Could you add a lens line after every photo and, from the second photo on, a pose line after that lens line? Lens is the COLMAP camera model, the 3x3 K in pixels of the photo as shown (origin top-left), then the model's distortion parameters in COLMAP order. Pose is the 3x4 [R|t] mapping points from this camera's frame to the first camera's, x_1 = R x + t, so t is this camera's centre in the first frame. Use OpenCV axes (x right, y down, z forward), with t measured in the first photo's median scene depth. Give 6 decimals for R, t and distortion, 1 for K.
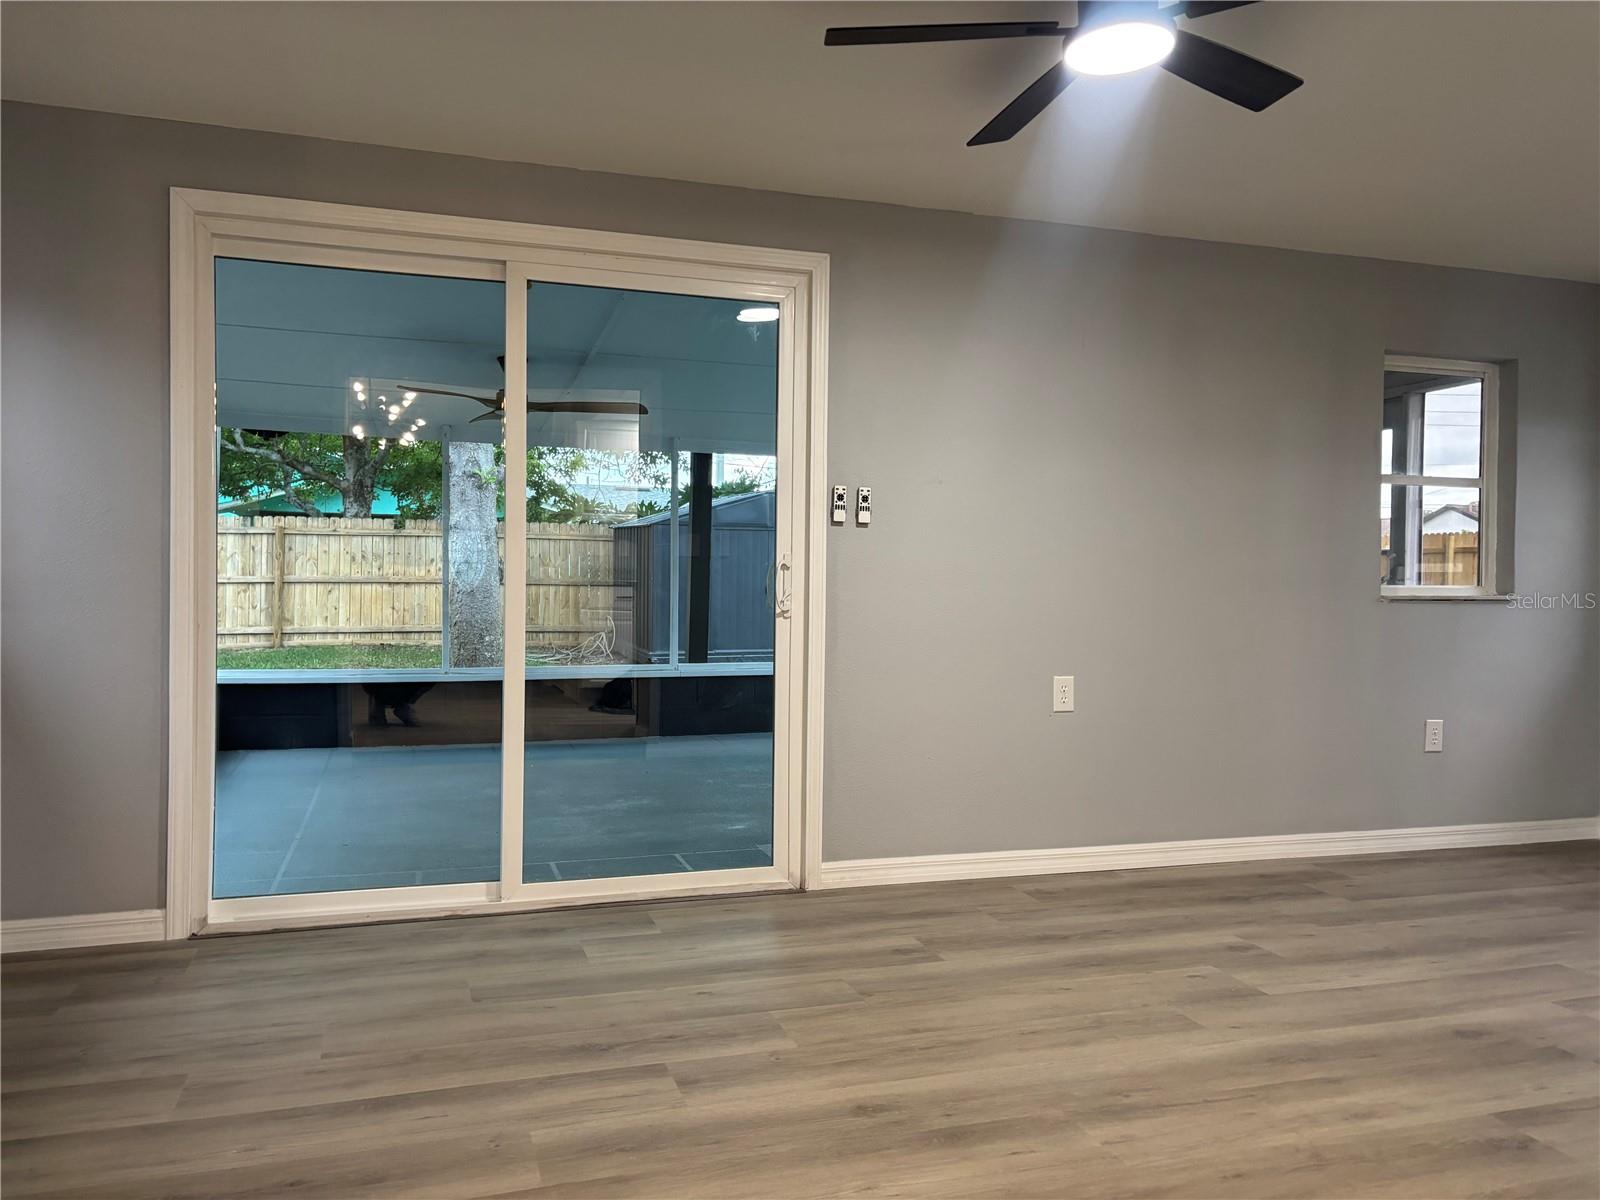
lens RADIAL K [[1218.3, 0, 811.4], [0, 1218.3, 600.0], [0, 0, 1]] dist [0.029732, -0.025732]
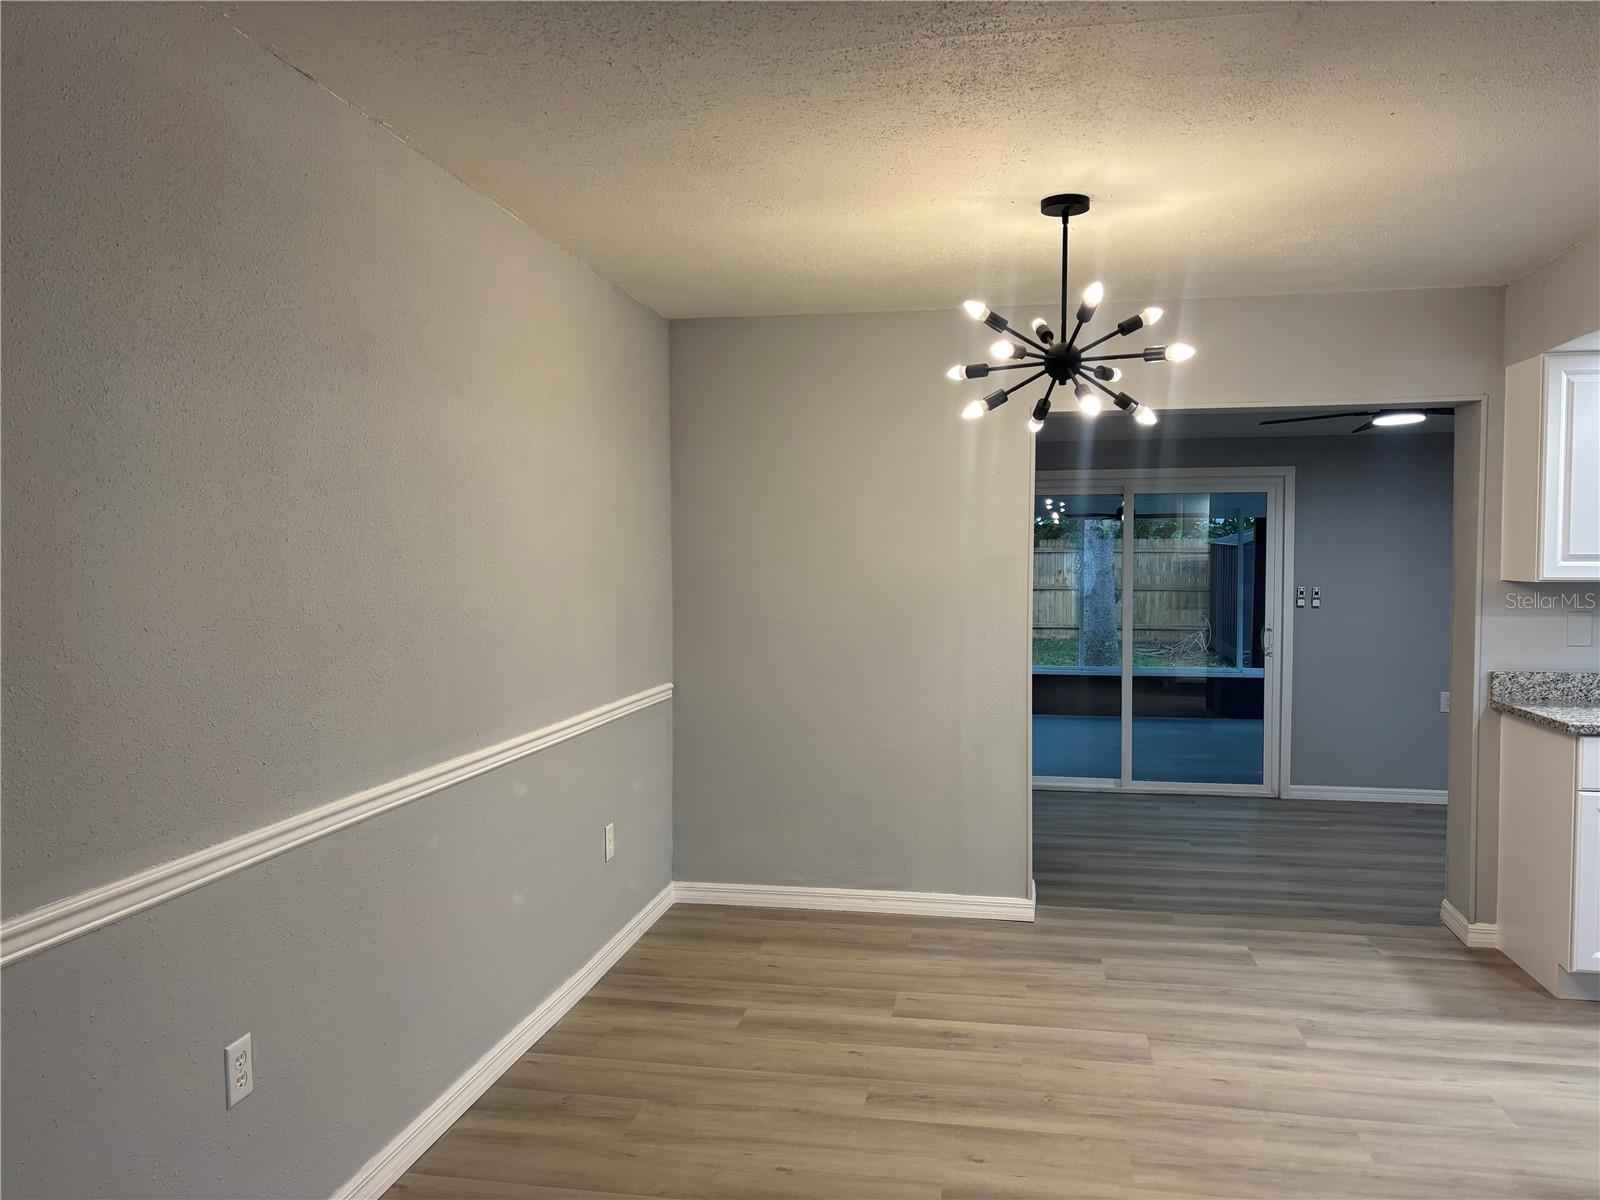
lens RADIAL K [[1218.3, 0, 808.9], [0, 1218.3, 604.6], [0, 0, 1]] dist [0.029732, -0.025732]
pose [[0.881385, 0.004684, -0.472376, 0.195382], [0.004682, 0.999815, 0.018649, -0.083468], [0.472376, -0.018648, 0.881200, -0.817222]]
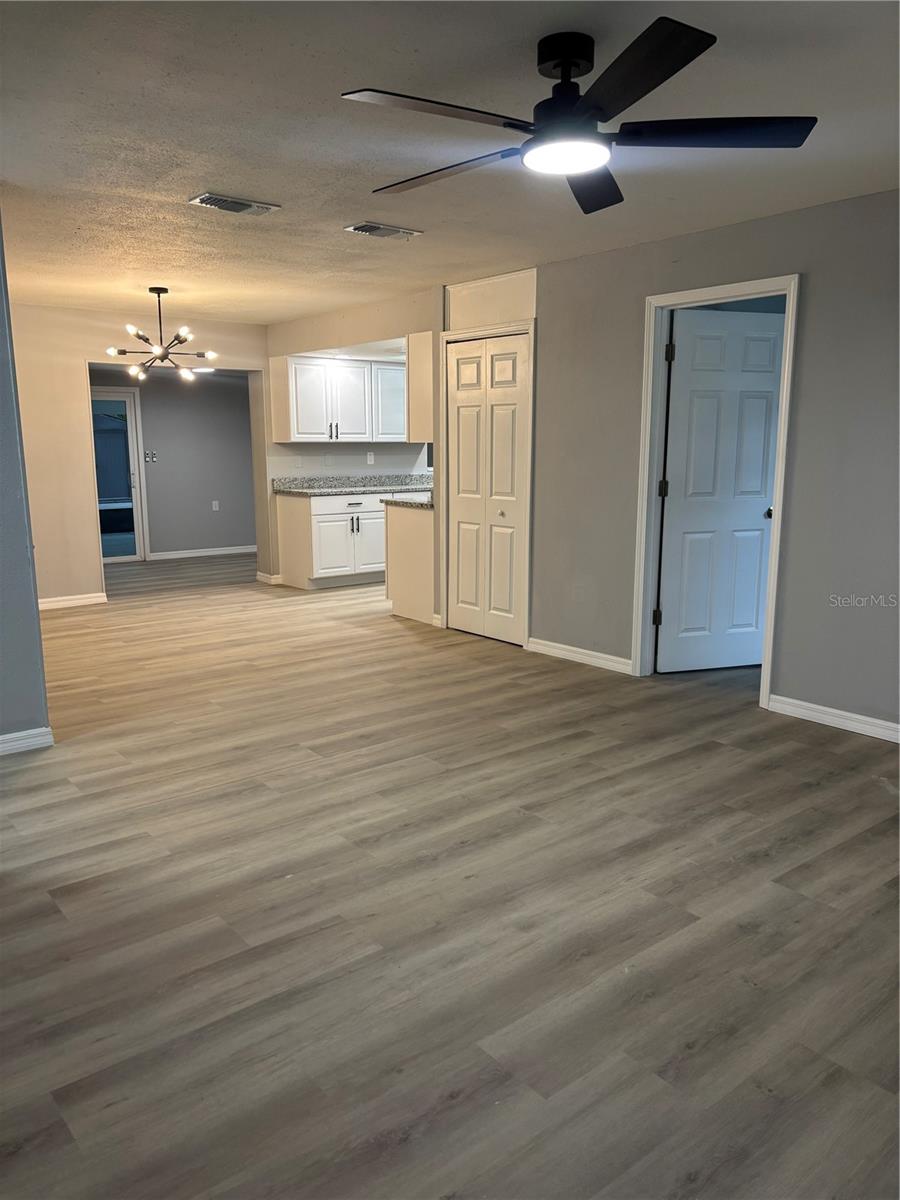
lens RADIAL K [[913.8, 0, 467.1], [0, 913.8, 632.1], [0, 0, 1]] dist [0.029732, -0.025732]
pose [[0.928076, -0.089842, 0.361391, -0.103168], [0.020183, 0.981170, 0.192087, -0.055494], [-0.371843, -0.170978, 0.912414, -1.580167]]
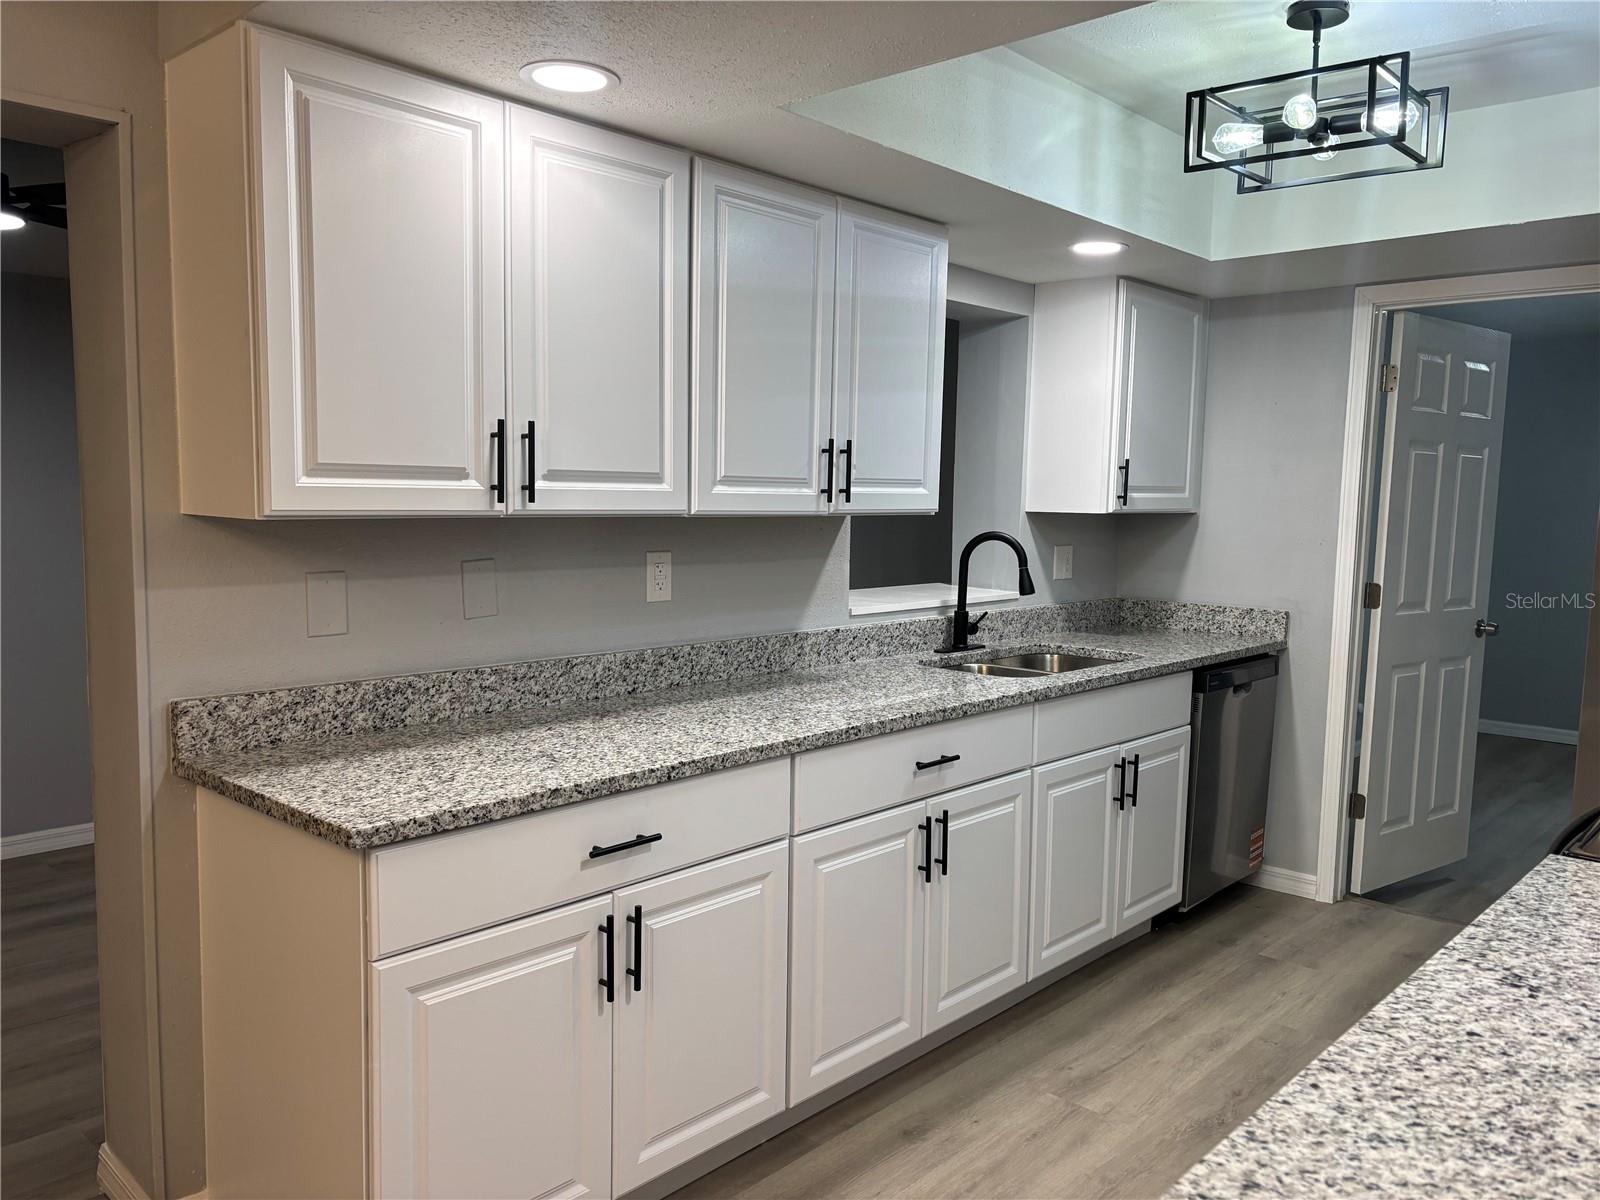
lens RADIAL K [[1218.3, 0, 801.2], [0, 1218.3, 608.3], [0, 0, 1]] dist [0.029732, -0.025732]
pose [[0.874075, -0.047321, 0.483481, 0.197859], [0.004795, 0.996036, 0.088819, -0.086649], [-0.485768, -0.075316, 0.870837, -0.278155]]
